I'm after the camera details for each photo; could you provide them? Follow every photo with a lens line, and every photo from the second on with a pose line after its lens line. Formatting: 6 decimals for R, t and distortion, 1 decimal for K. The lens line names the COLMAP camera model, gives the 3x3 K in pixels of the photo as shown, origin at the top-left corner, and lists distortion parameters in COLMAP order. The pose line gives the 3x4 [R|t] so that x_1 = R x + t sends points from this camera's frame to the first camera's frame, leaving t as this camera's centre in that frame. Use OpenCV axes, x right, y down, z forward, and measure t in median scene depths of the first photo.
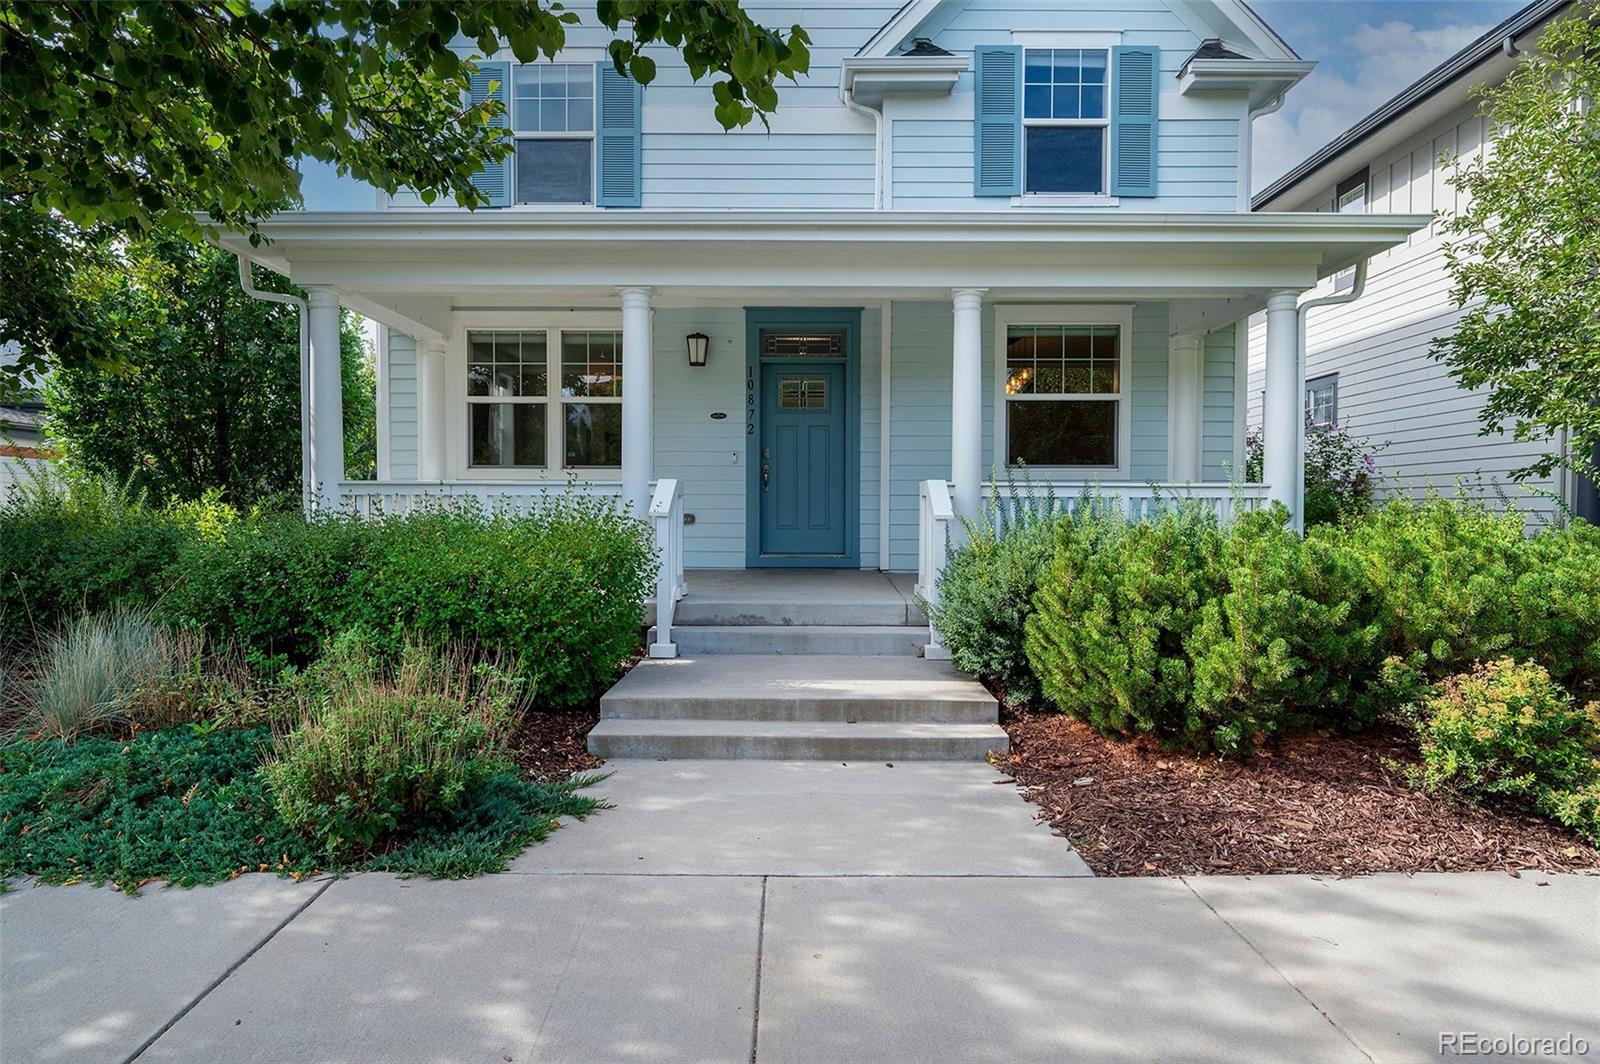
lens RADIAL K [[847.1, 0, 801.0], [0, 847.1, 519.5], [0, 0, 1]] dist [-0.000610, -0.000370]
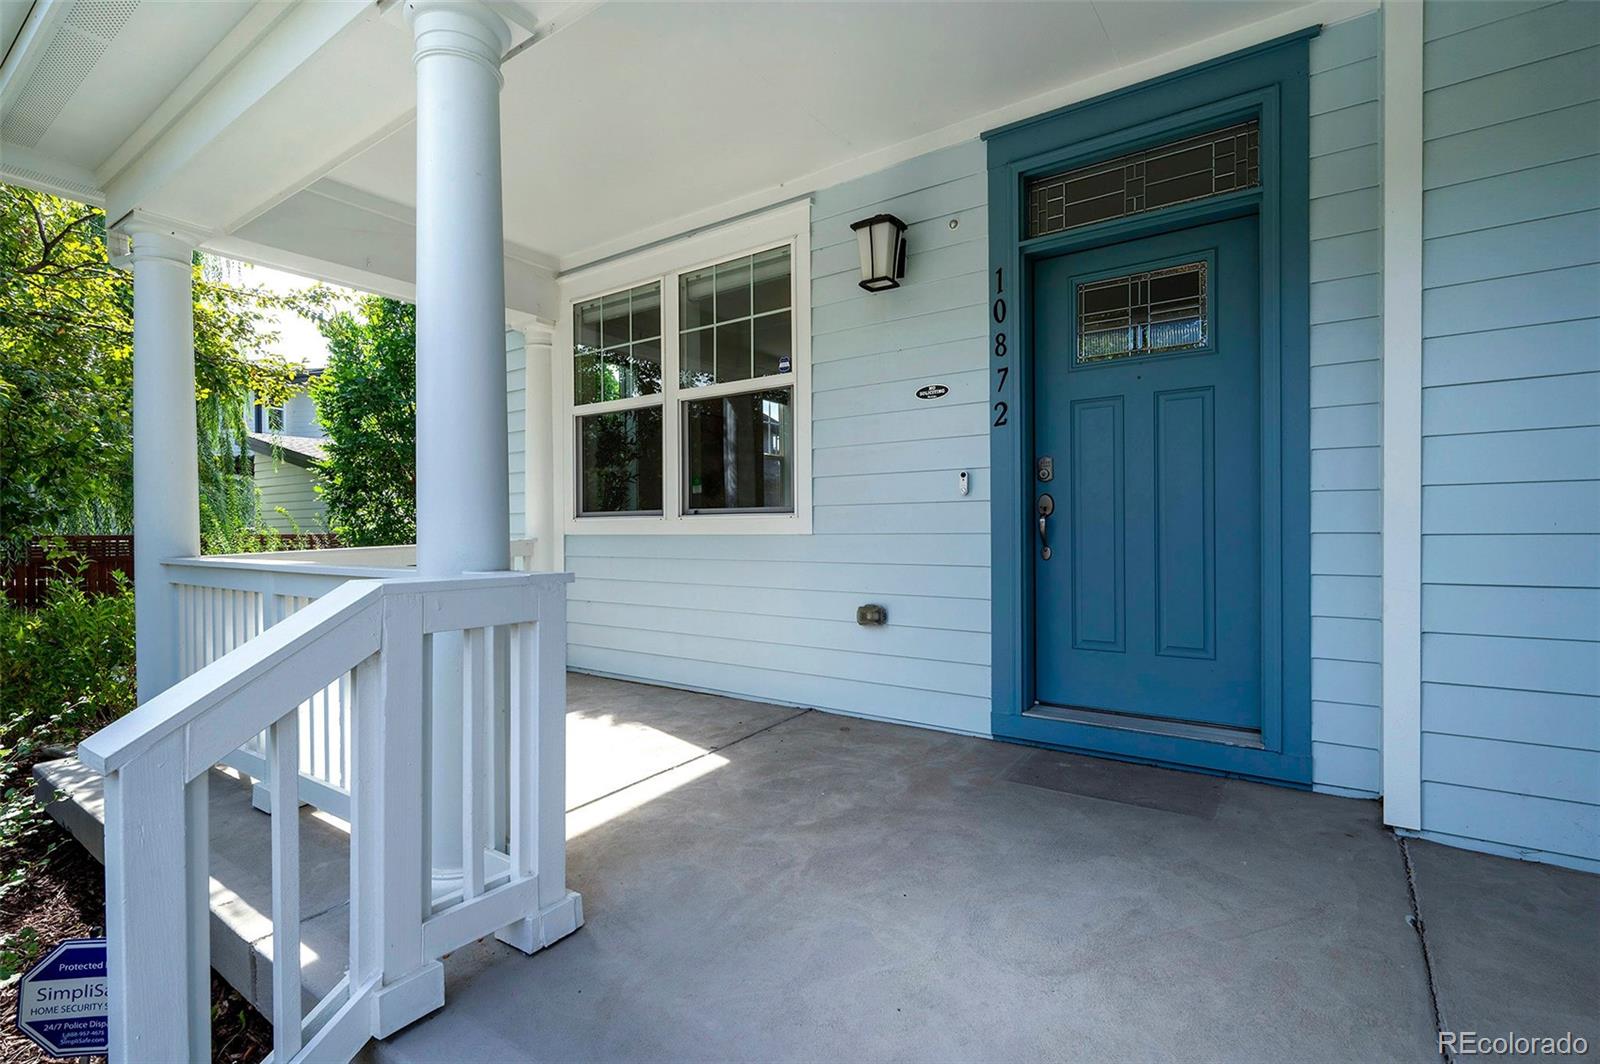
lens RADIAL K [[718.9, 0, 817.4], [0, 718.9, 531.7], [0, 0, 1]] dist [0.000438, -0.000099]
pose [[0.831827, -0.006405, -0.554998, 0.065196], [0.004328, 0.999978, -0.005053, -0.045606], [0.555018, 0.001801, 0.831837, 0.645732]]
